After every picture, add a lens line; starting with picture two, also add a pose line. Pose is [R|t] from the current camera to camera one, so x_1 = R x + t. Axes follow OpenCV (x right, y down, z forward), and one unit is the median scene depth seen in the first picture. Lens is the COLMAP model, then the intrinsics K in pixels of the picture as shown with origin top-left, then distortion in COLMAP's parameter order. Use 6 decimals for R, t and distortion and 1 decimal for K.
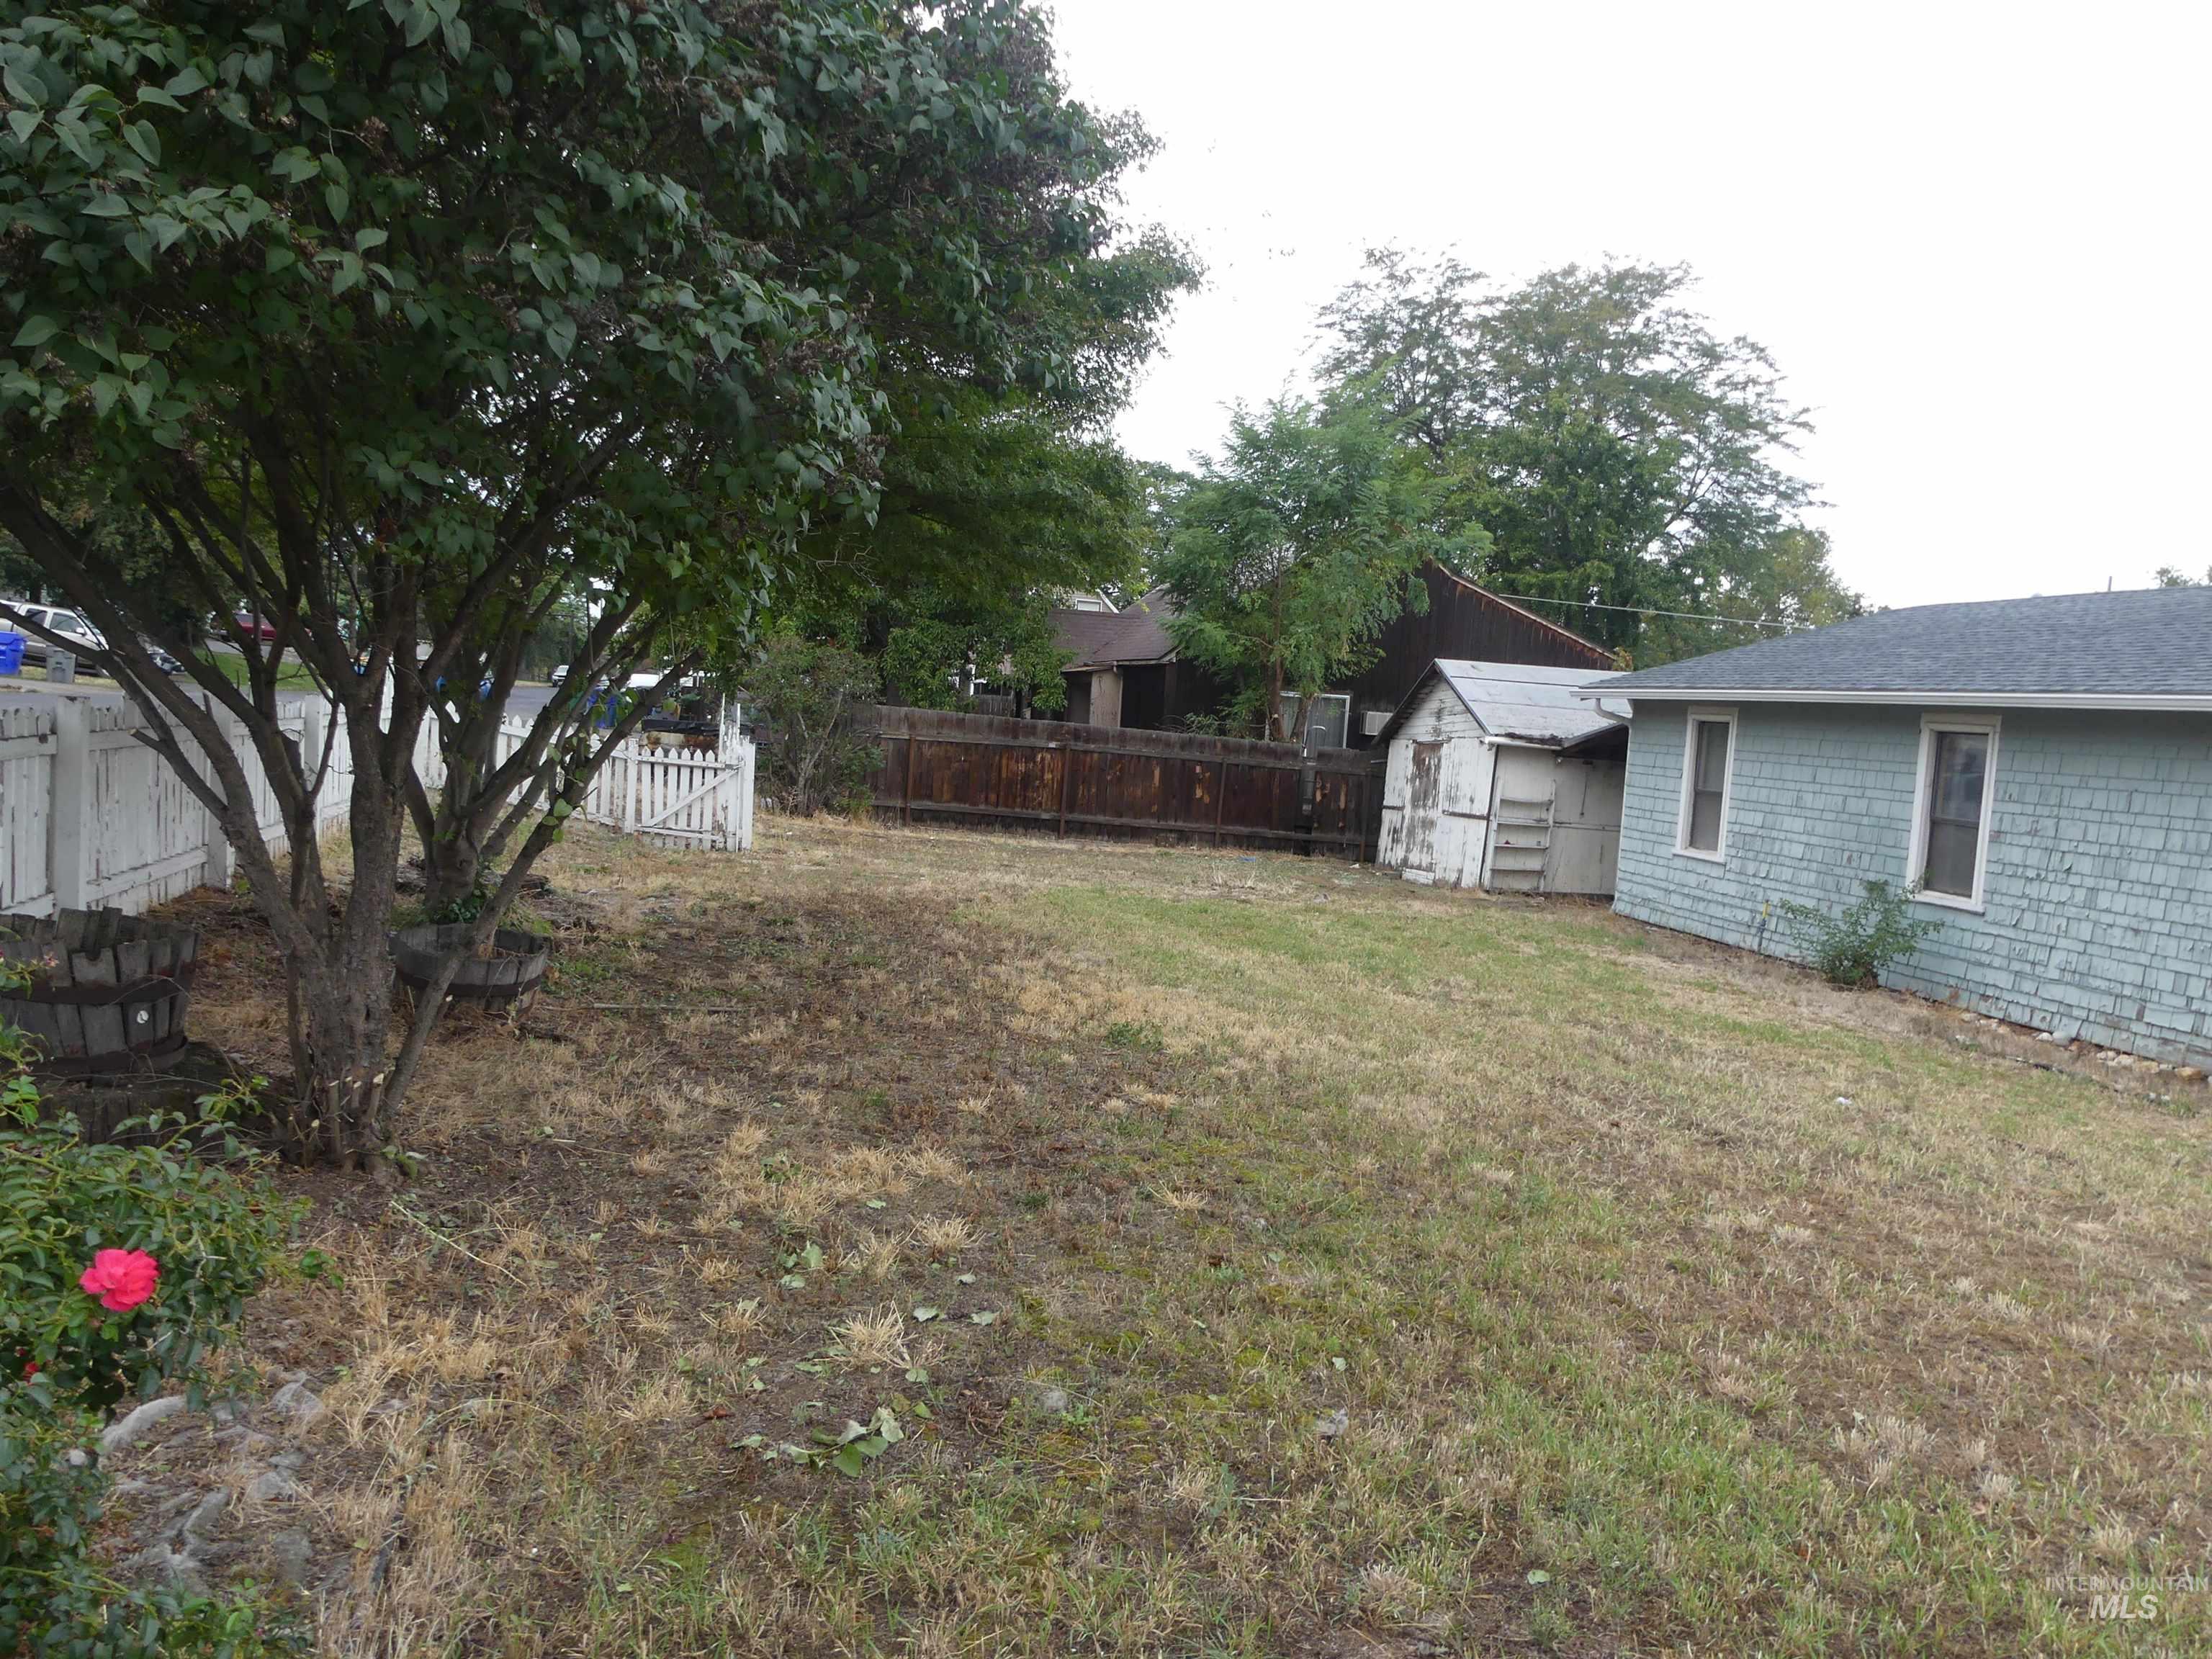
lens RADIAL K [[1670.4, 0, 1117.9], [0, 1670.4, 852.7], [0, 0, 1]] dist [-0.036786, 0.035556]
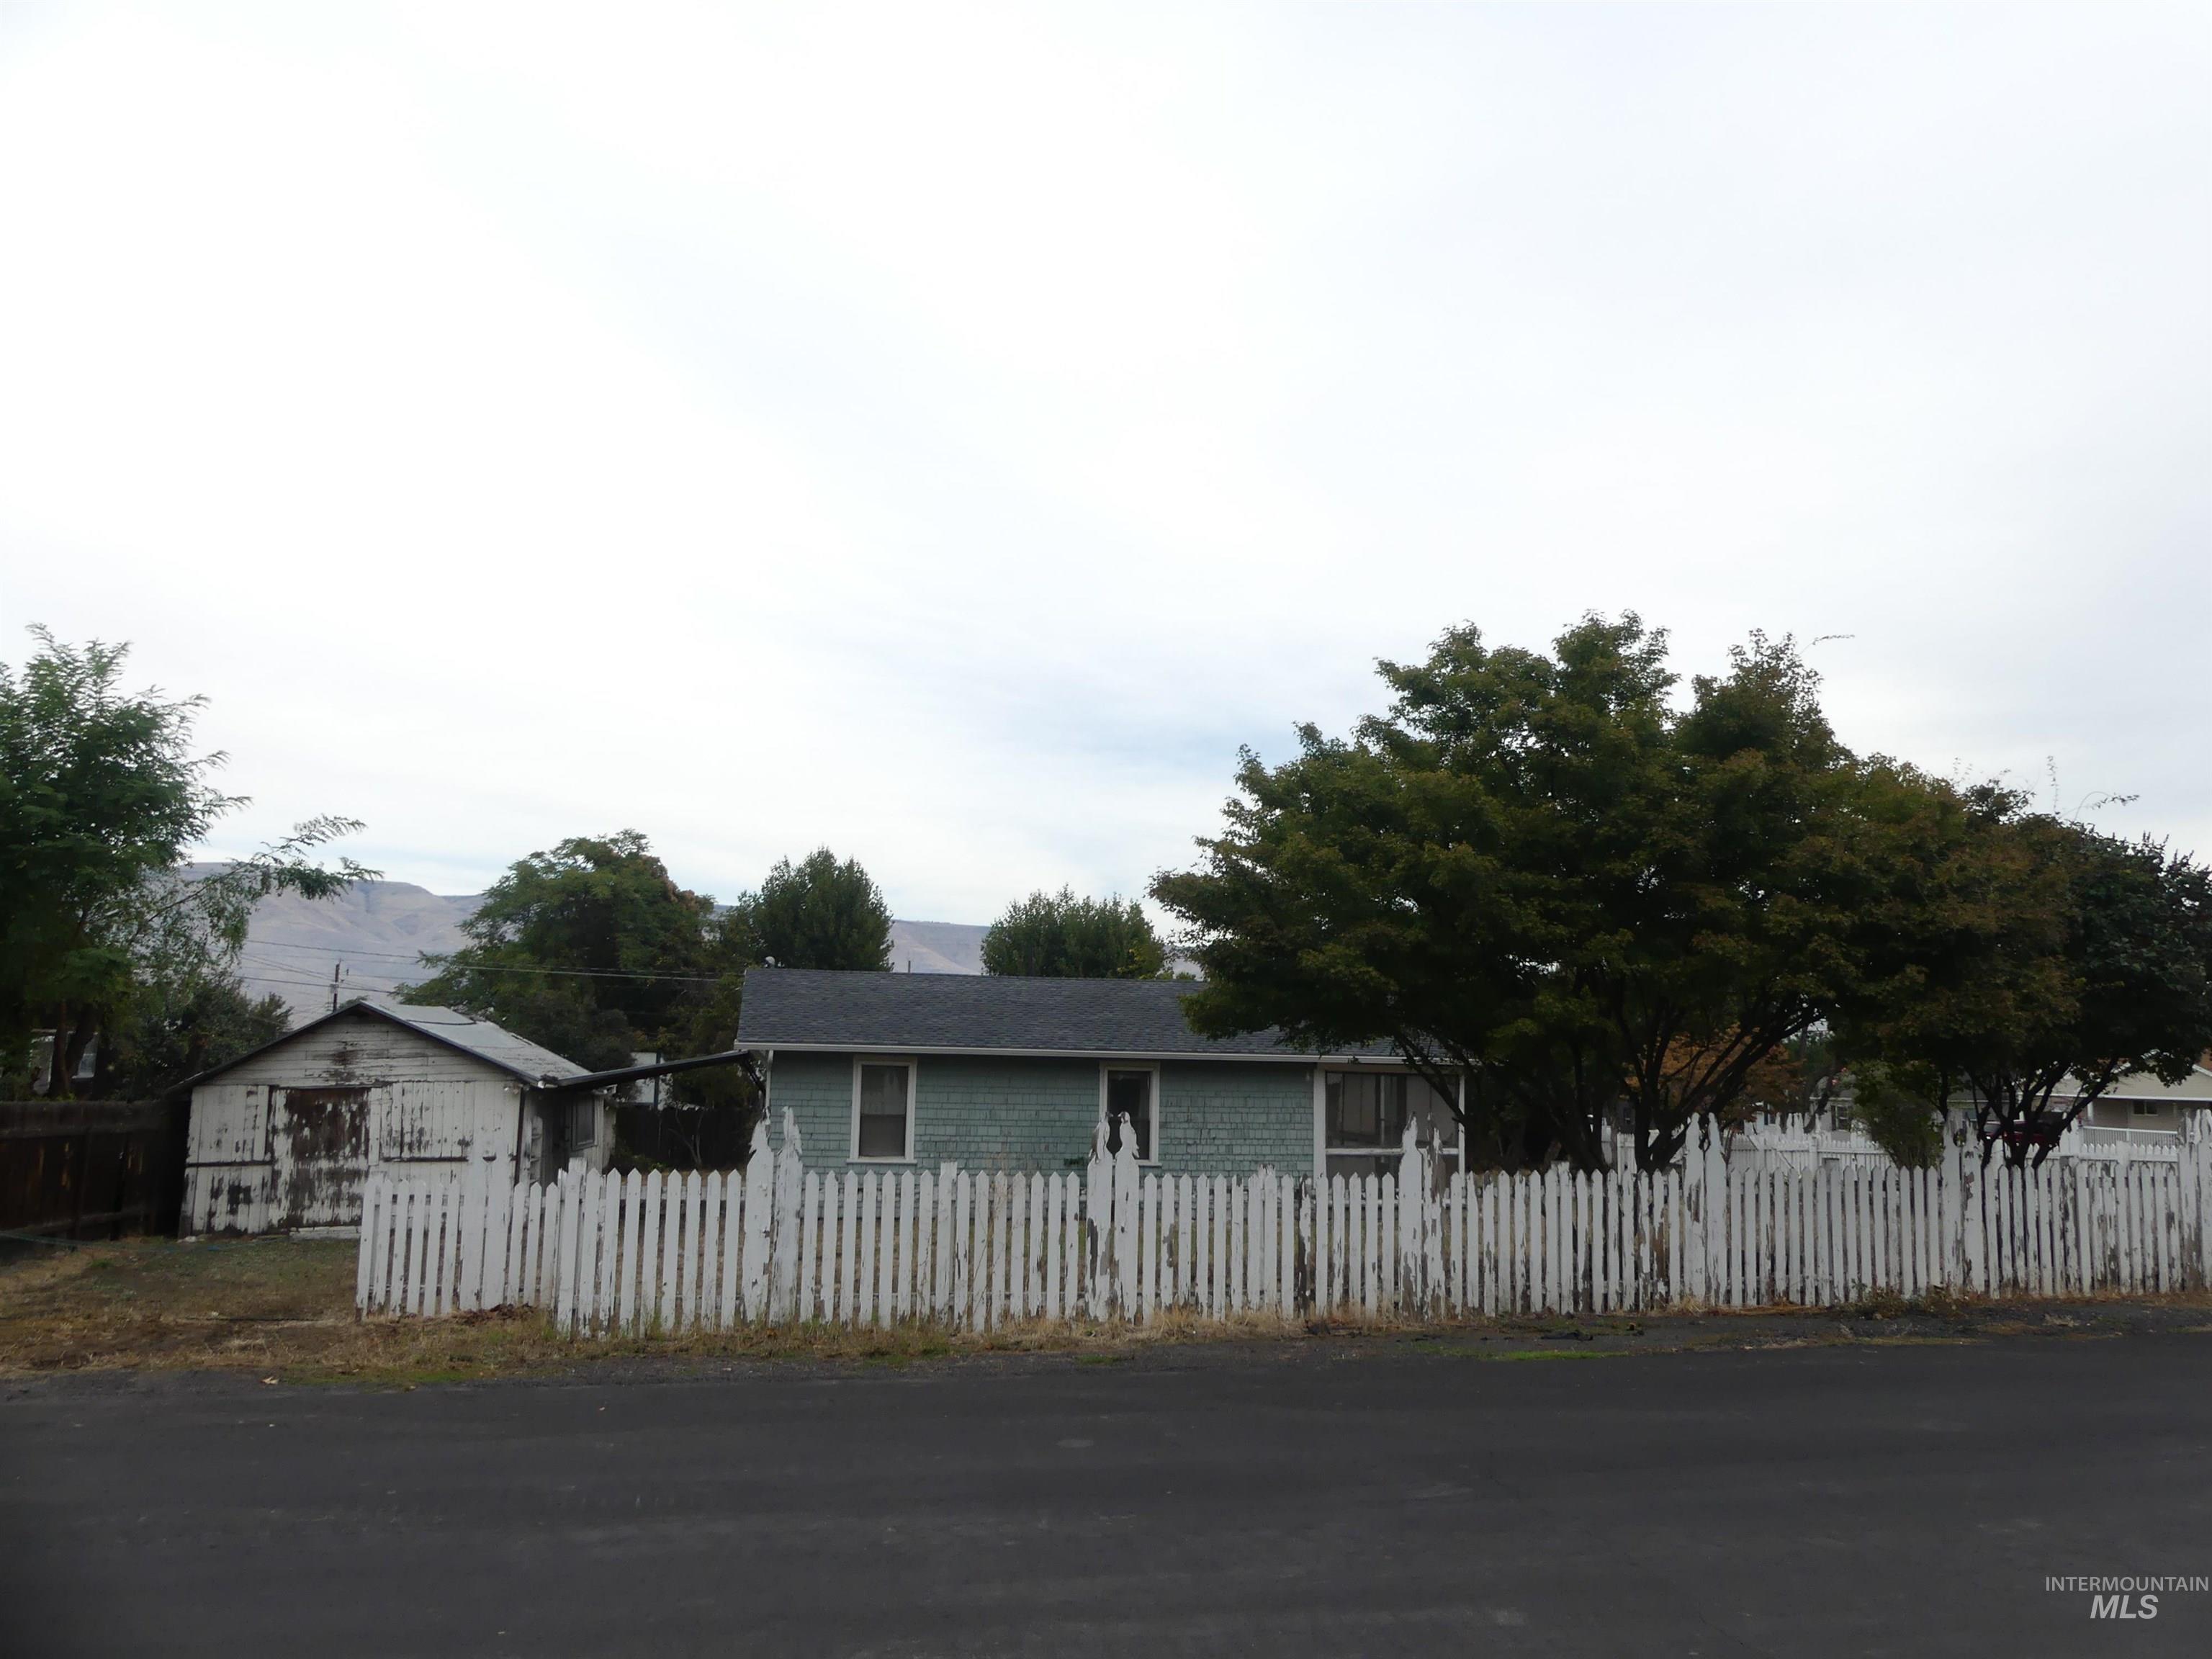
lens RADIAL K [[1670.4, 0, 1136.0], [0, 1670.4, 847.6], [0, 0, 1]] dist [-0.036786, 0.035556]
pose [[0.003949, 0.065709, 0.997831, -0.802179], [0.068566, 0.995473, -0.065825, -0.115190], [-0.997639, 0.068677, -0.000574, 0.566937]]
